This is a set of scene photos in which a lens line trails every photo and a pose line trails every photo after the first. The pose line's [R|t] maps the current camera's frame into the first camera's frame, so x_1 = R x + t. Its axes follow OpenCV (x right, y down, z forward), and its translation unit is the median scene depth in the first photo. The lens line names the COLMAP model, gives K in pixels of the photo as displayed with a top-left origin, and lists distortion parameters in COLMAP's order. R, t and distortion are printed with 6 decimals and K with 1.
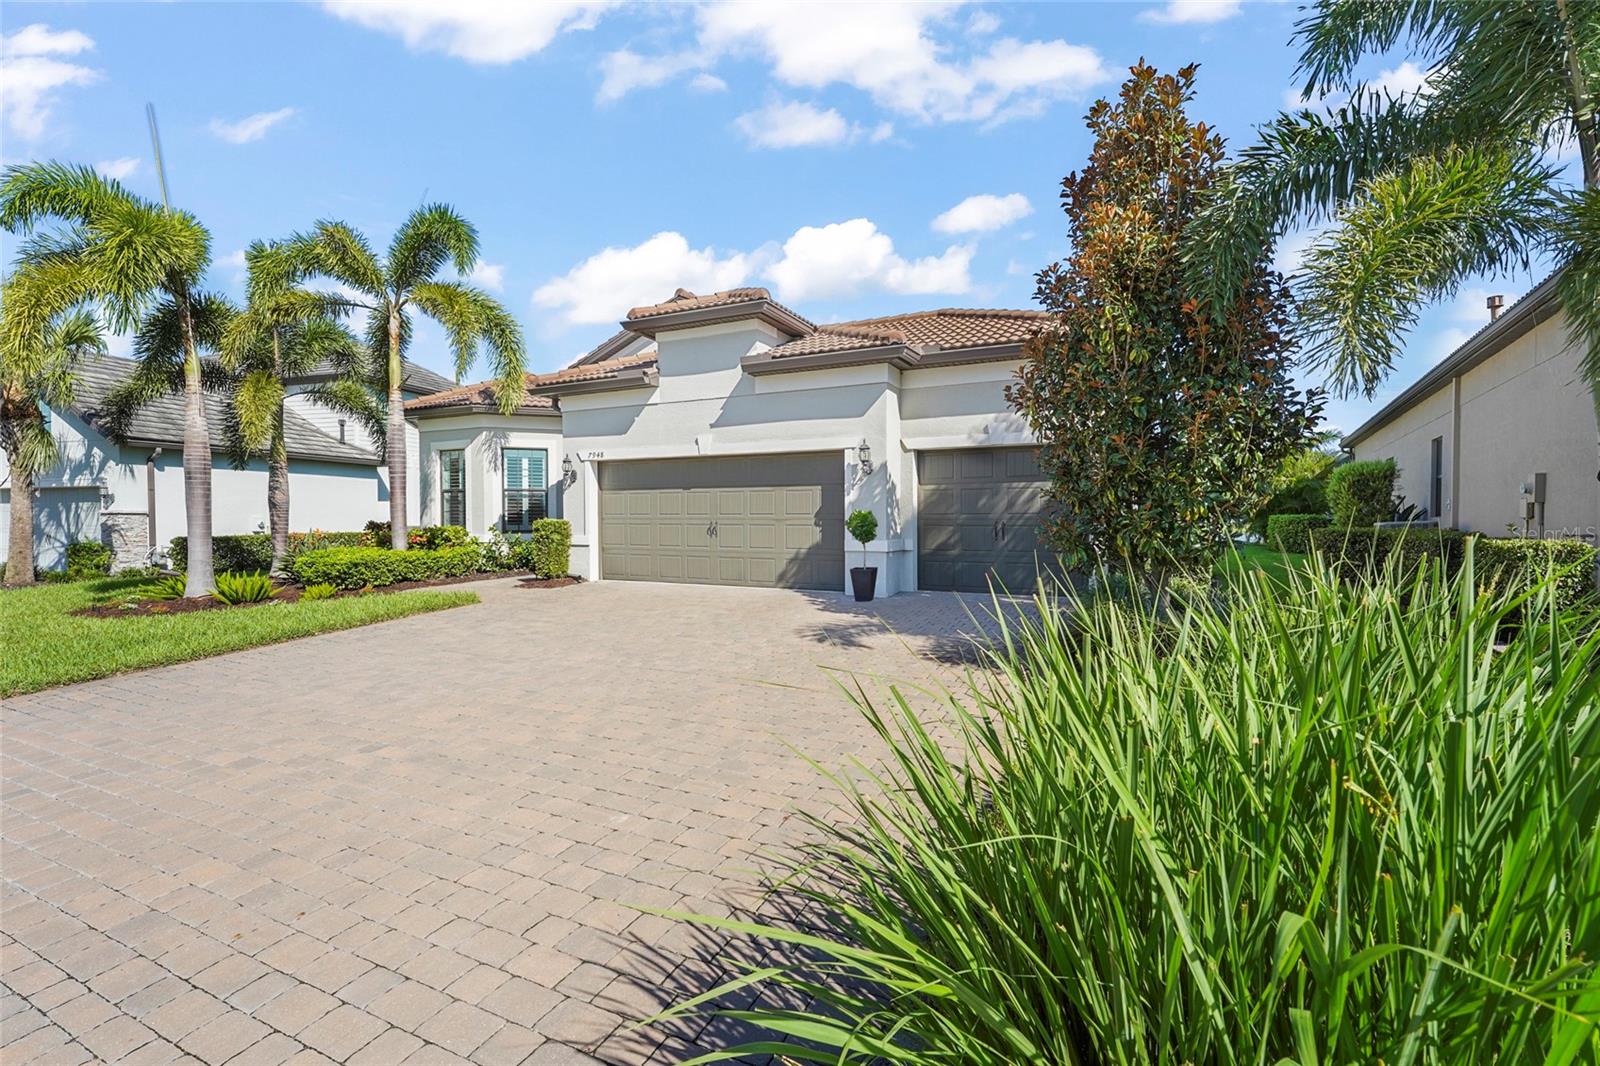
lens RADIAL K [[709.7, 0, 799.8], [0, 709.7, 530.9], [0, 0, 1]] dist [-0.003665, -0.000265]
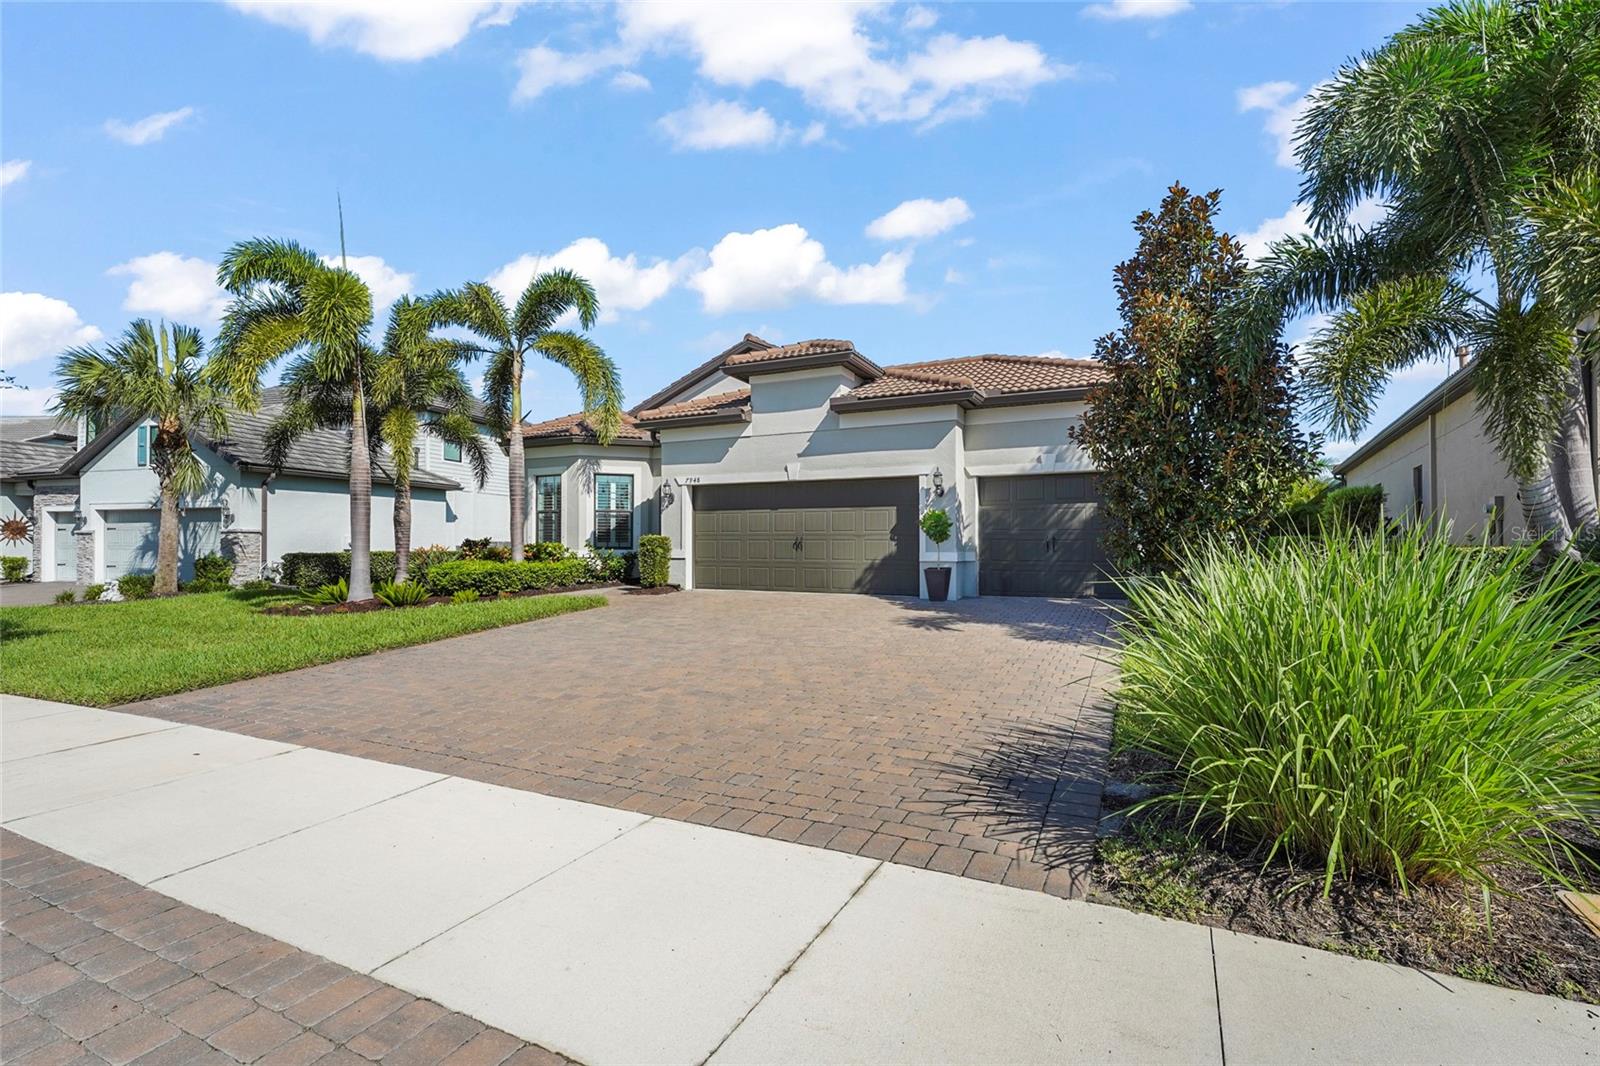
lens RADIAL K [[709.7, 0, 796.9], [0, 709.7, 530.1], [0, 0, 1]] dist [-0.003665, -0.000265]
pose [[0.999996, 0.001274, 0.002612, -0.131540], [-0.001177, 0.999321, -0.036824, 0.018616], [-0.002657, 0.036821, 0.999318, -0.168897]]
